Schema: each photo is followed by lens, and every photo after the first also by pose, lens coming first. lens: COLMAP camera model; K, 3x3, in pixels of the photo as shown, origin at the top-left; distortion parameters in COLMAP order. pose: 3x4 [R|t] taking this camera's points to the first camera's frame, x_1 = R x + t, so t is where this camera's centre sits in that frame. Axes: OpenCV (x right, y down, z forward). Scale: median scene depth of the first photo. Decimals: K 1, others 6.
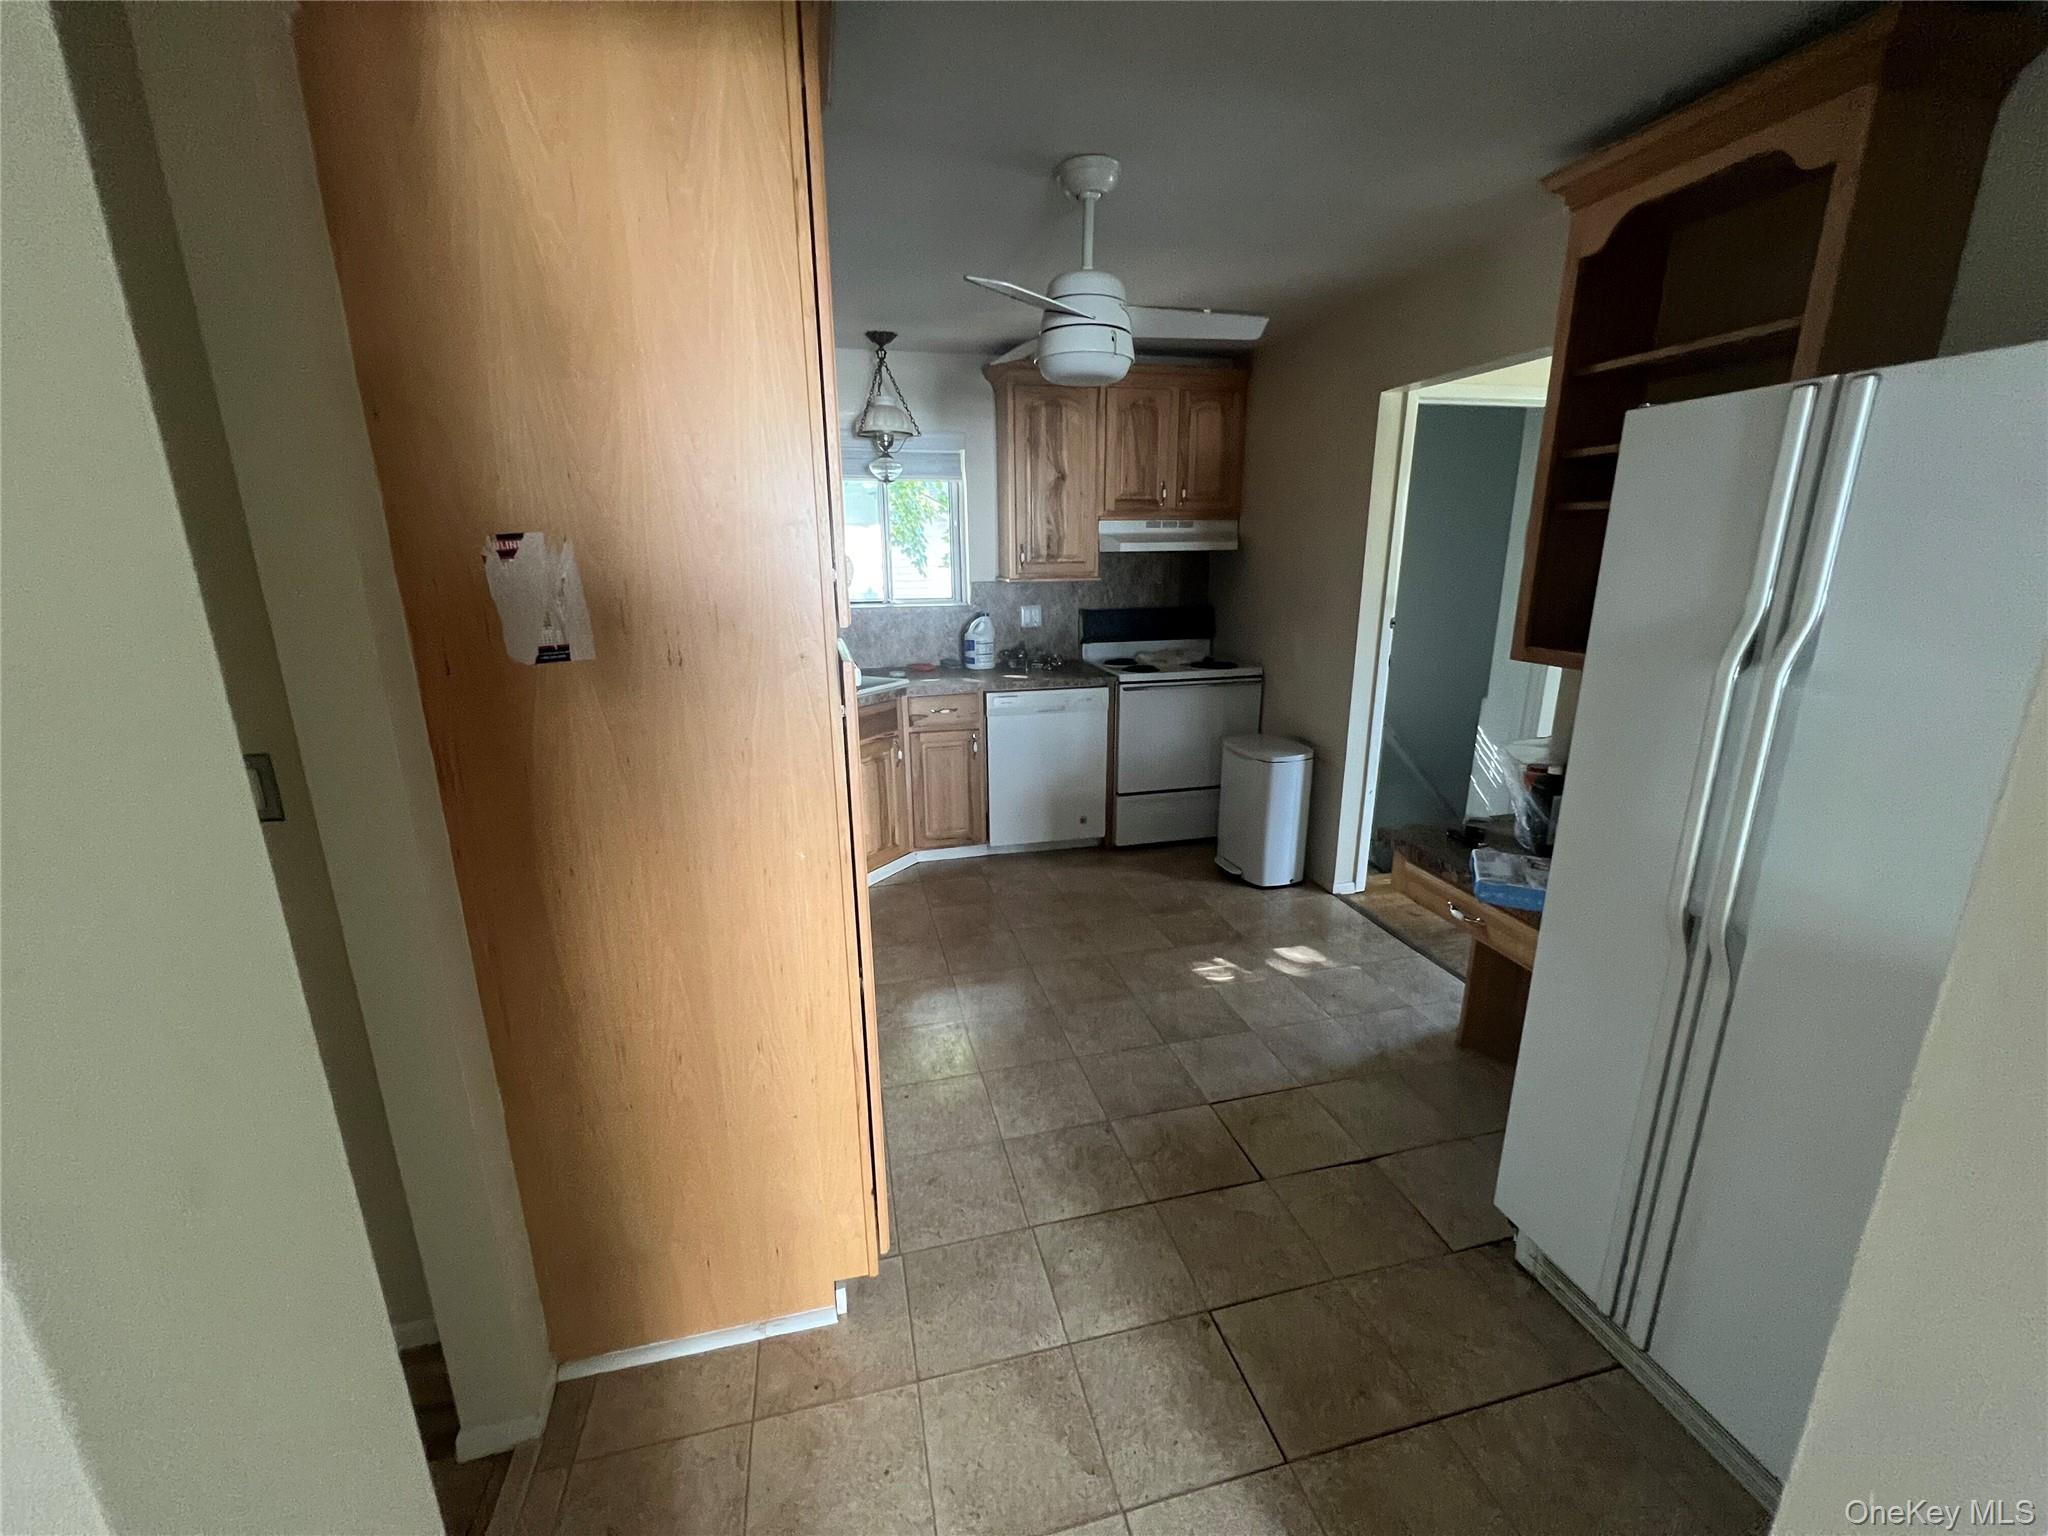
lens RADIAL K [[823.3, 0, 1024.0], [0, 823.3, 768.0], [0, 0, 1]] dist [0.000600, -0.000314]
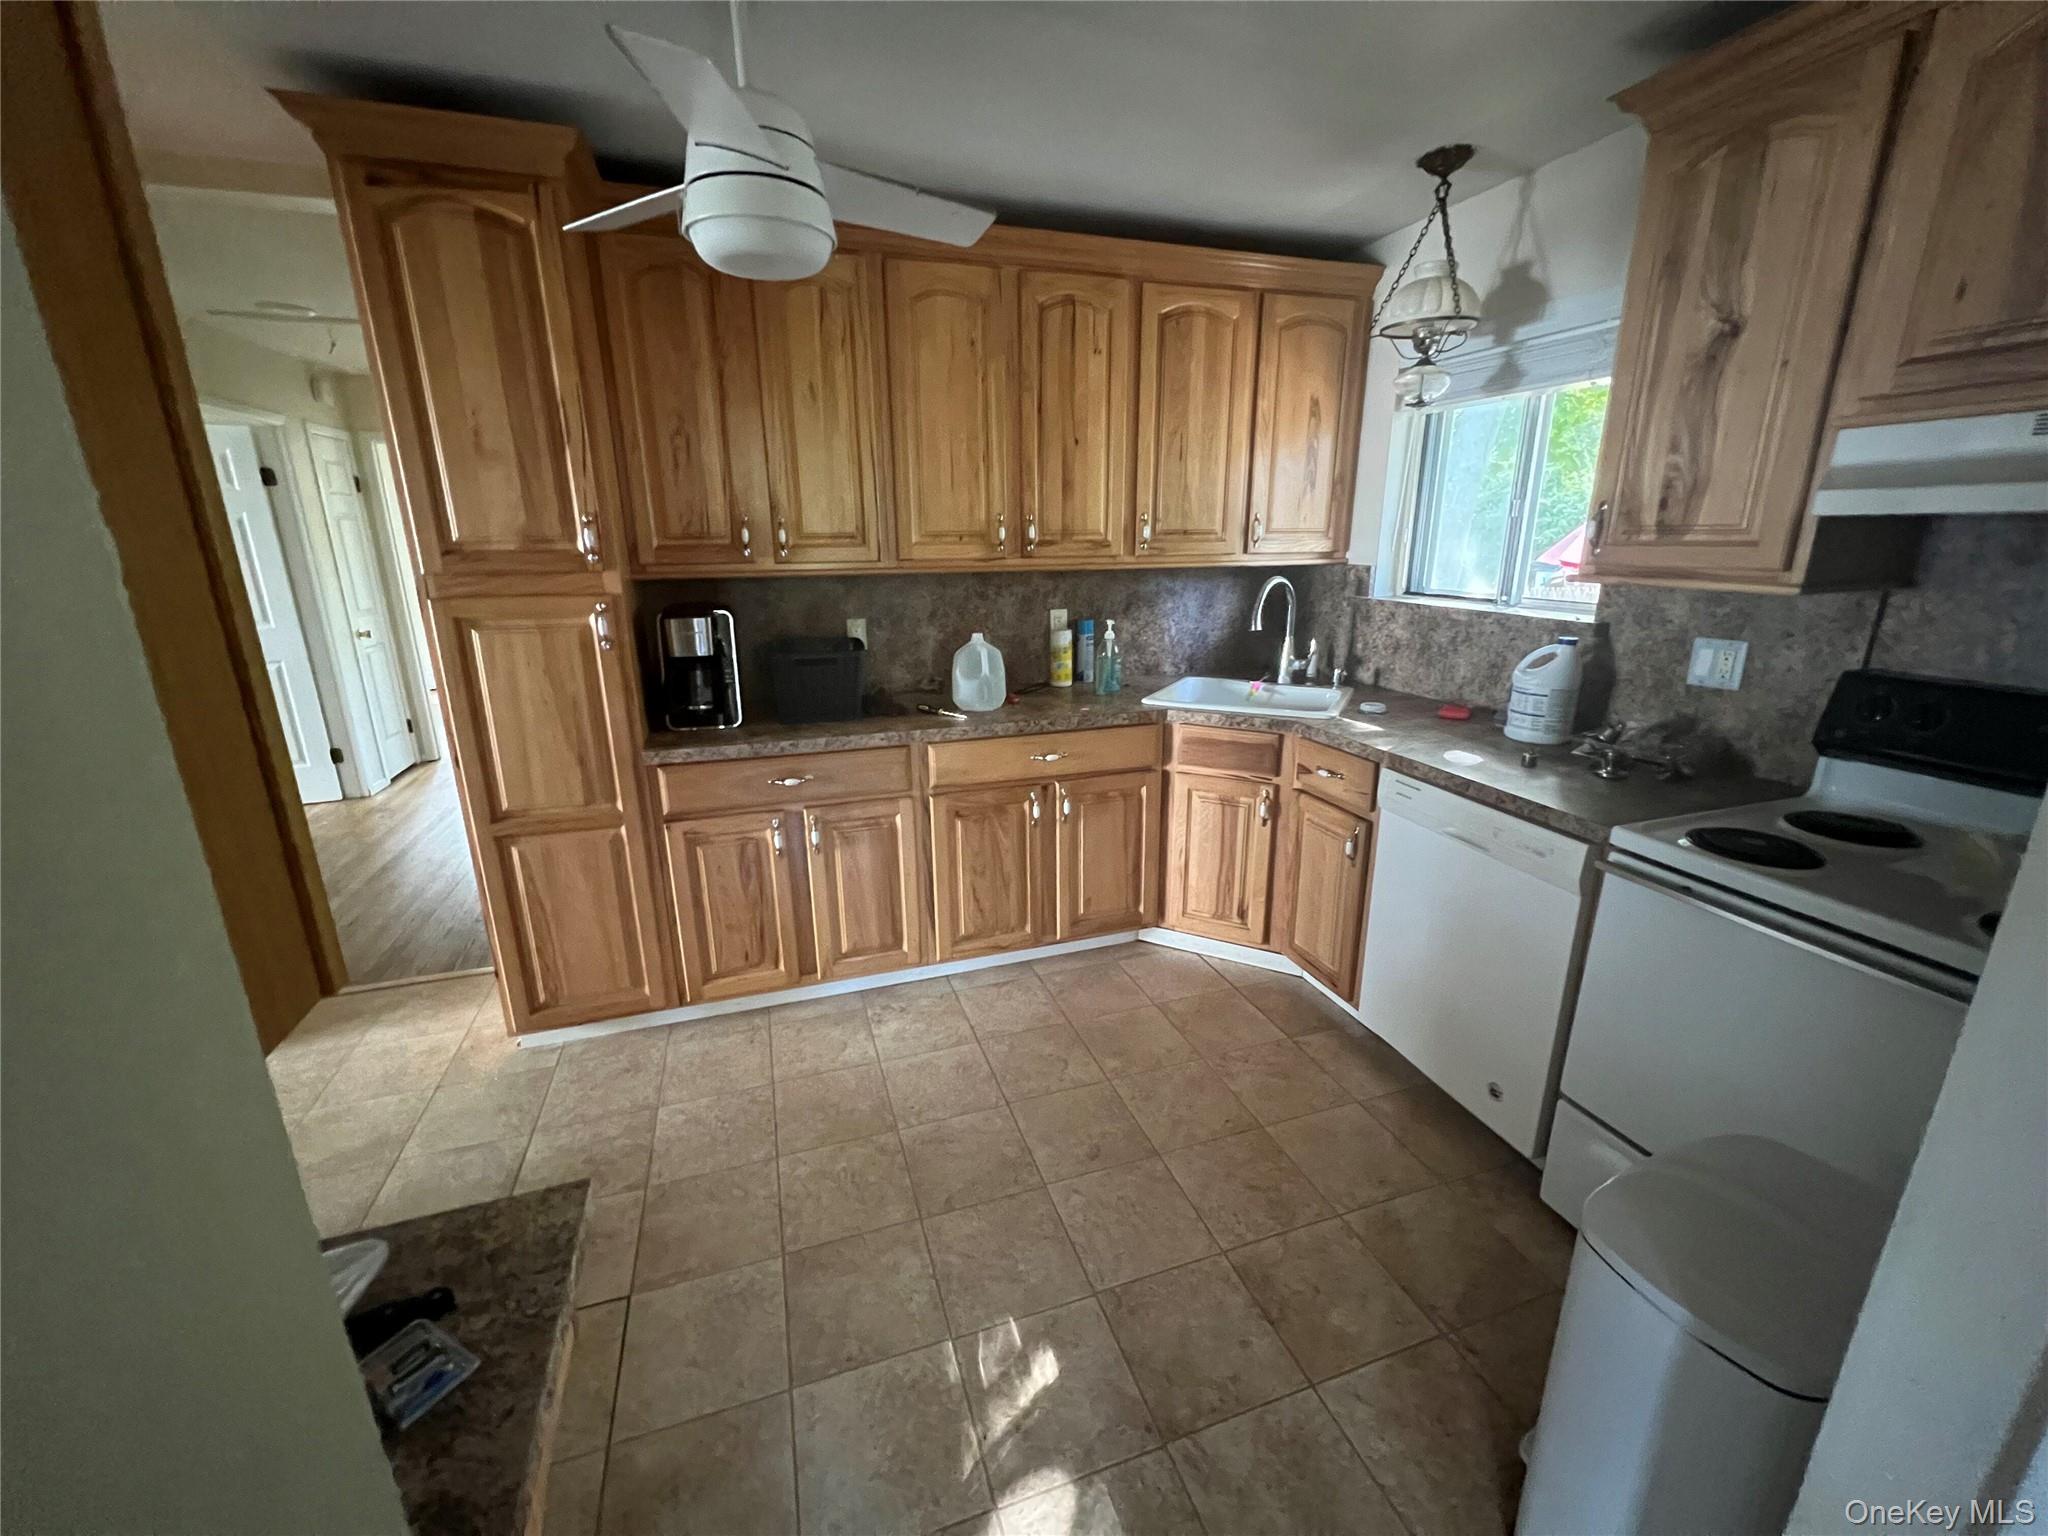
lens RADIAL K [[823.3, 0, 1024.0], [0, 823.3, 768.0], [0, 0, 1]] dist [0.000600, -0.000314]
pose [[0.076268, 0.281200, -0.956614, 0.460653], [-0.255896, 0.932794, 0.253796, -0.163824], [0.963691, 0.225437, 0.143100, 0.645768]]
